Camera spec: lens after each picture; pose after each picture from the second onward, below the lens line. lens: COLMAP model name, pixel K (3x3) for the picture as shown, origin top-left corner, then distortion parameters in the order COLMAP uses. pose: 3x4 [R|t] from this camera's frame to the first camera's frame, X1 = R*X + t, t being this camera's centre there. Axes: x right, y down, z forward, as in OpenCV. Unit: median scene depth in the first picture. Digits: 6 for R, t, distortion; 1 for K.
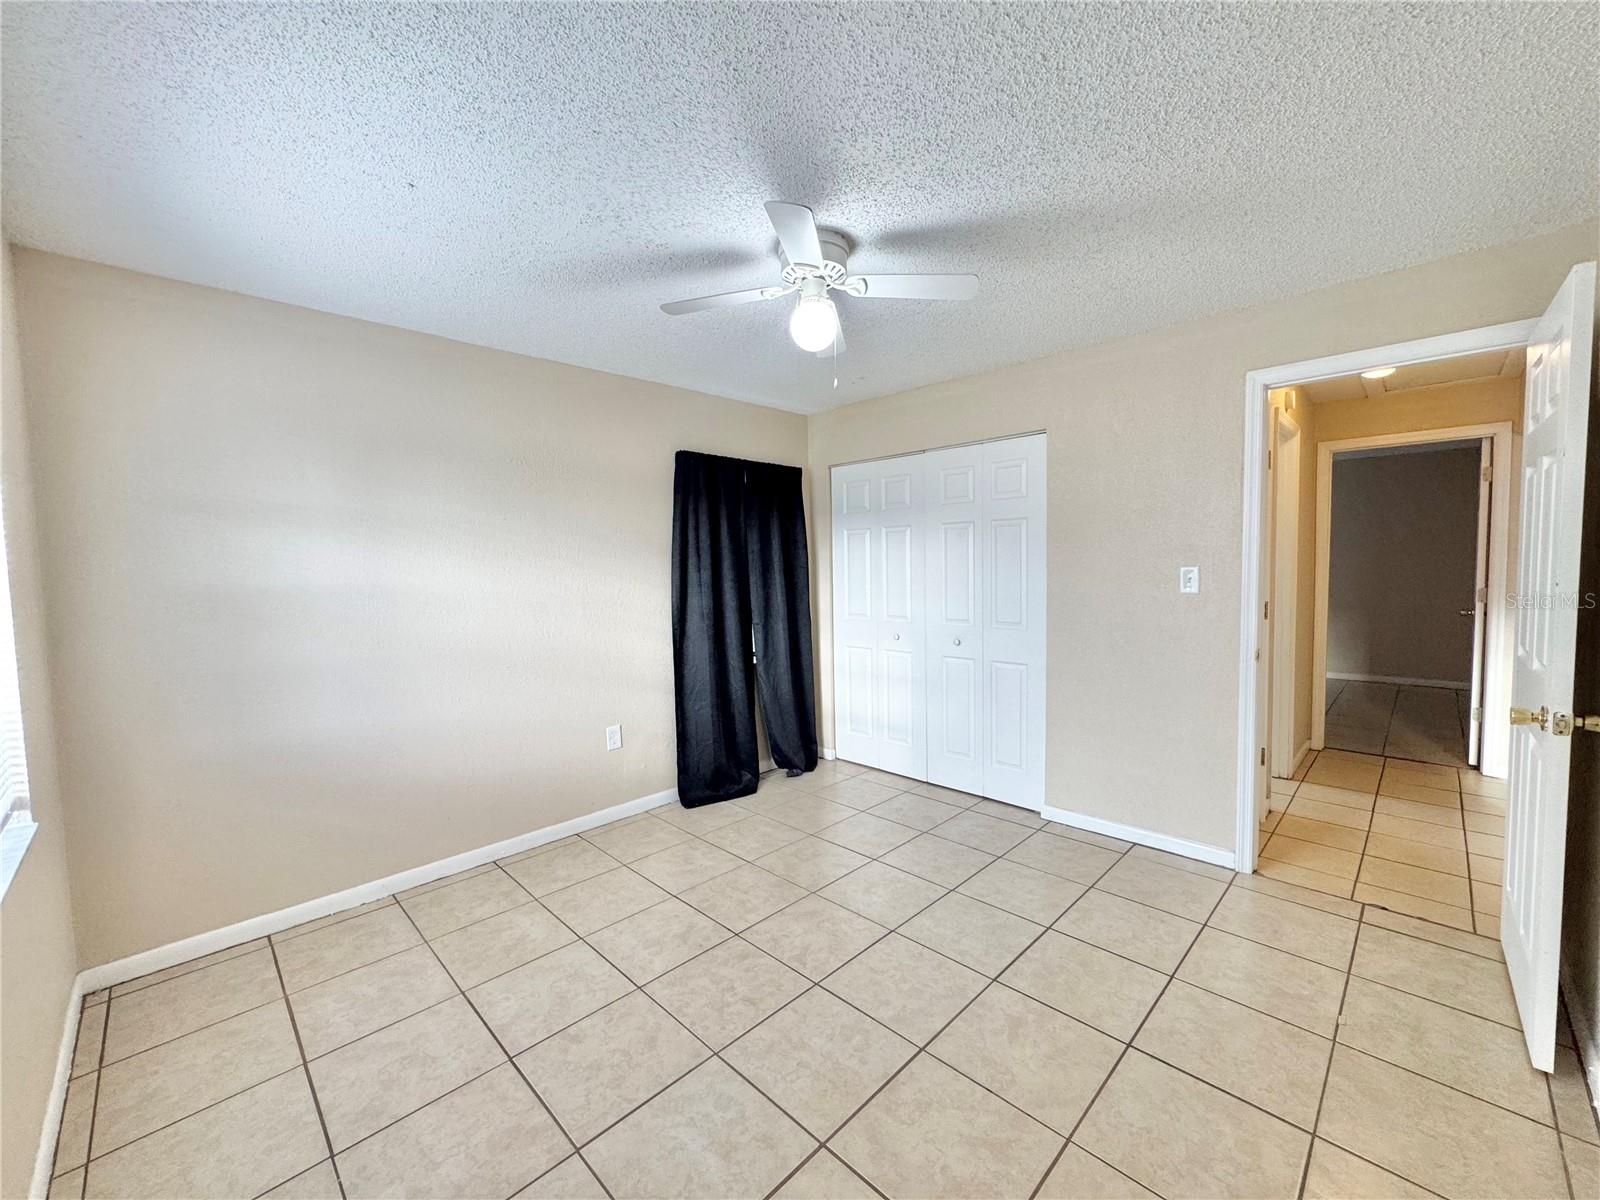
lens RADIAL K [[637.1, 0, 804.9], [0, 637.1, 600.1], [0, 0, 1]] dist [-0.002394, 0.000081]
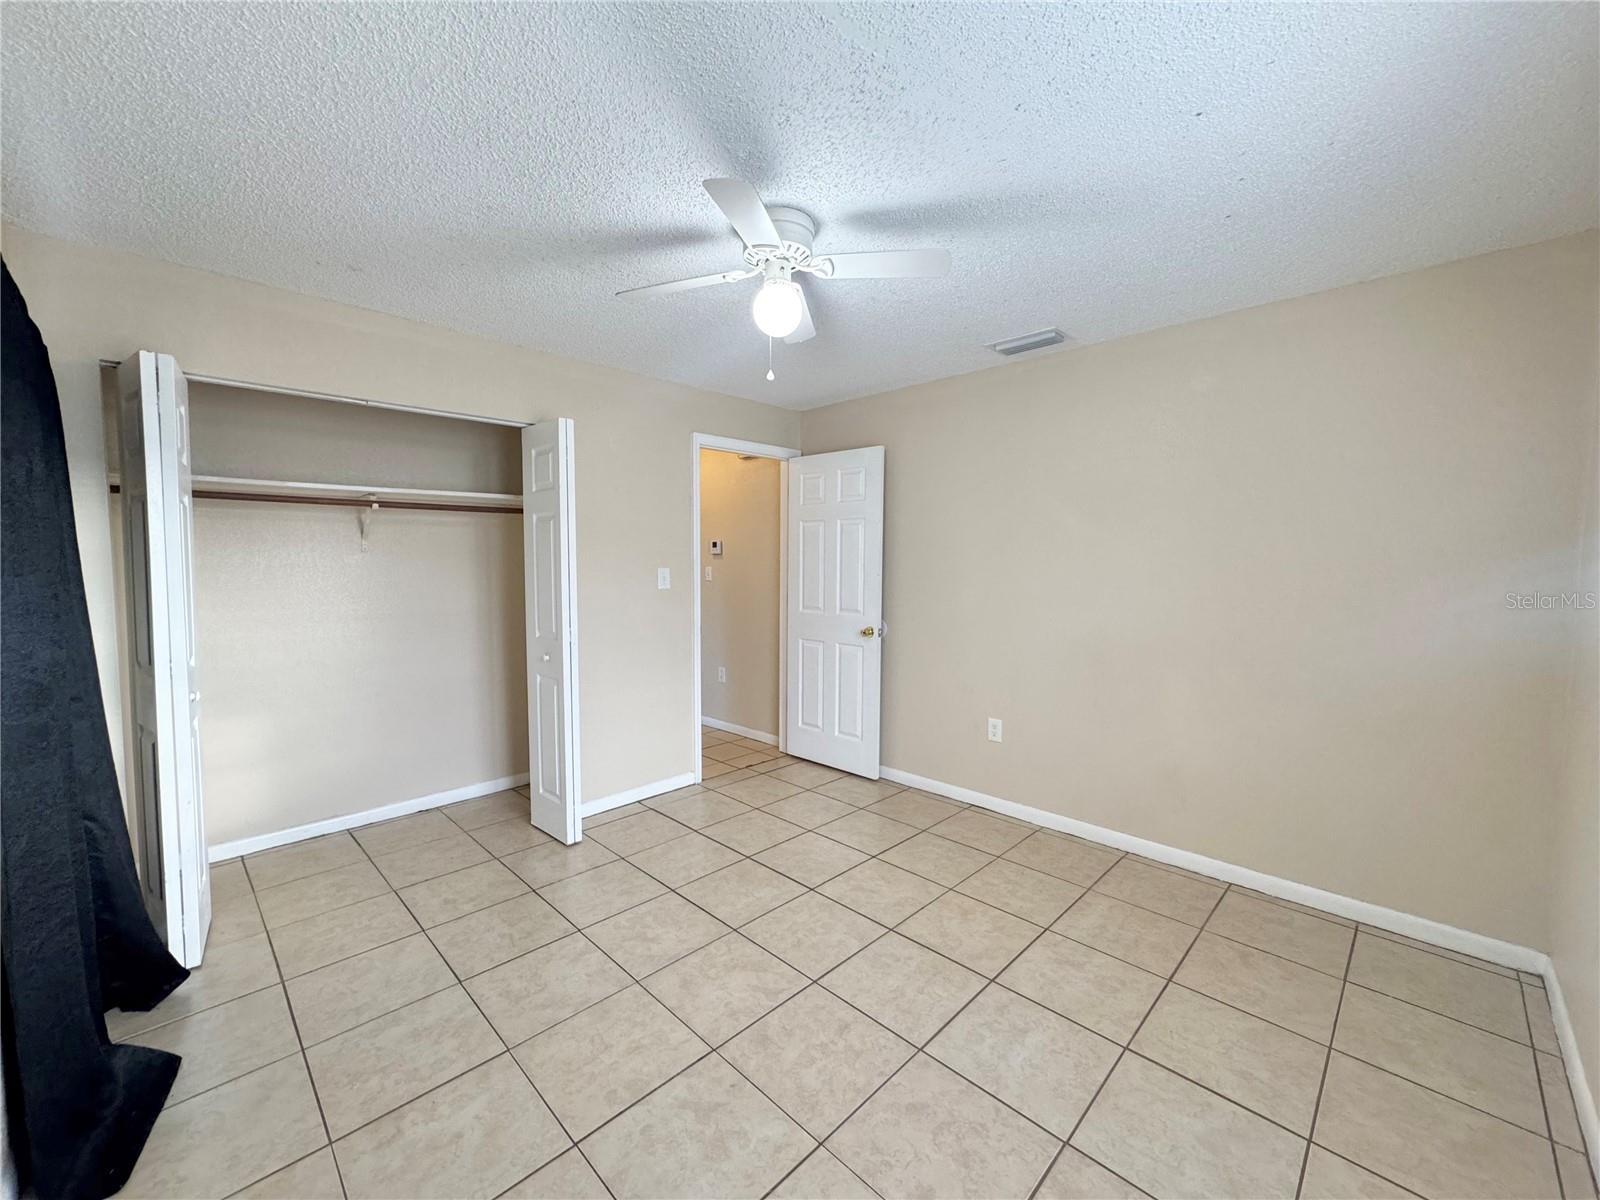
lens RADIAL K [[637.1, 0, 804.9], [0, 637.1, 600.1], [0, 0, 1]] dist [-0.002394, 0.000081]
pose [[-0.004208, -0.041646, 0.999124, -0.955094], [0.054530, 0.997636, 0.041813, -0.035122], [-0.998503, 0.054659, -0.001927, 0.988724]]
